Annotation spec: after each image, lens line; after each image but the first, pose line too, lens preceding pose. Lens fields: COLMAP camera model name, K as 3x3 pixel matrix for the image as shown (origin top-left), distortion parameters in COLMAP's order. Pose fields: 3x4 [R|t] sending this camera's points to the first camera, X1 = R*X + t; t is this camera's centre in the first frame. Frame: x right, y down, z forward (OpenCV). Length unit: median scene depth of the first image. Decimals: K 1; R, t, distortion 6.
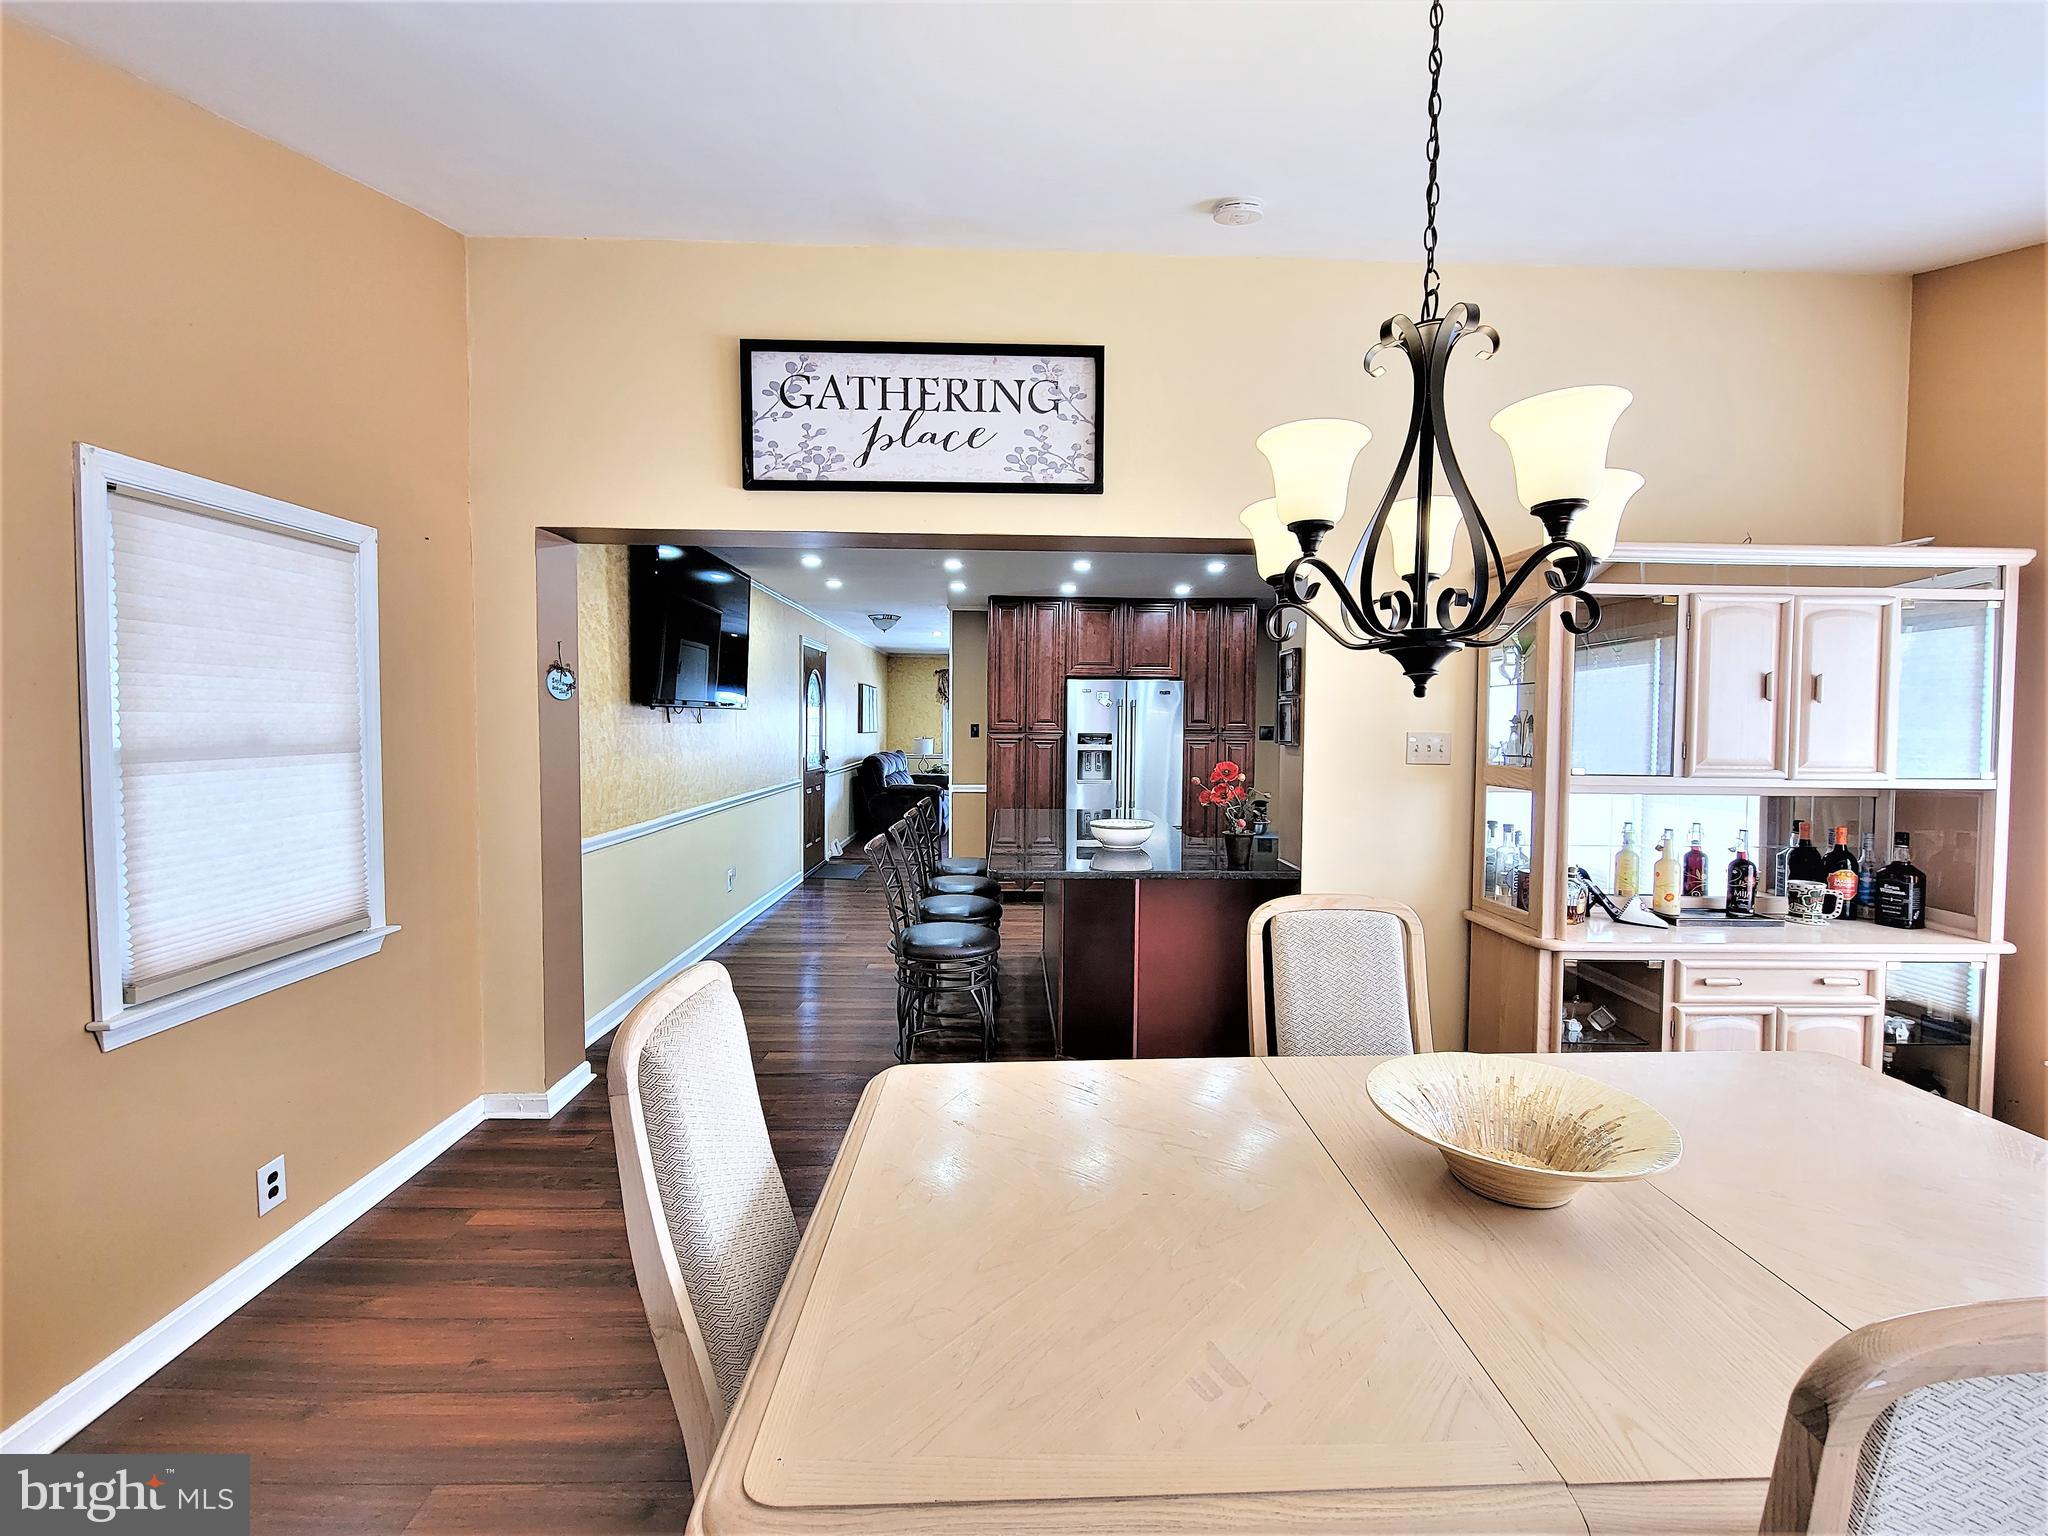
lens RADIAL K [[840.6, 0, 1035.2], [0, 840.6, 759.1], [0, 0, 1]] dist [-0.003596, -0.002182]
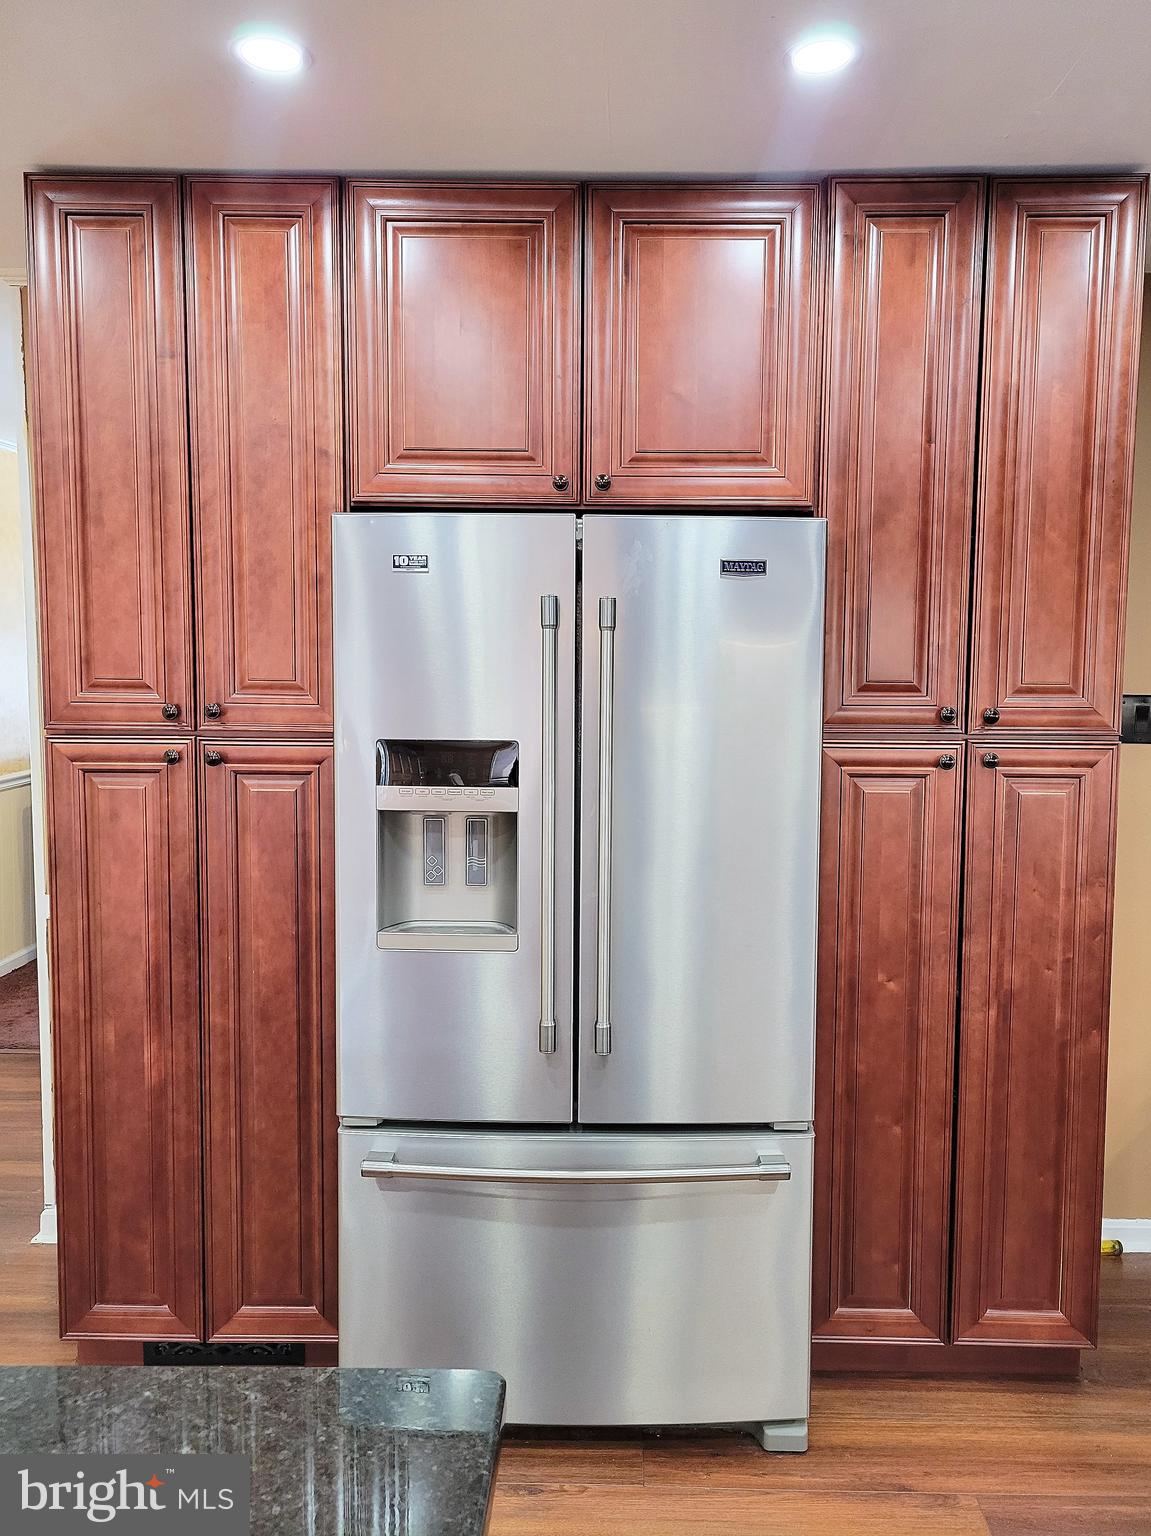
lens RADIAL K [[1297.3, 0, 578.7], [0, 1297.3, 770.5], [0, 0, 1]] dist [0.004024, 0.001767]
pose [[0.999441, 0.002955, -0.033308, 0.259449], [-0.001206, 0.998624, 0.052423, -0.089179], [0.033418, -0.052354, 0.998069, 1.375296]]
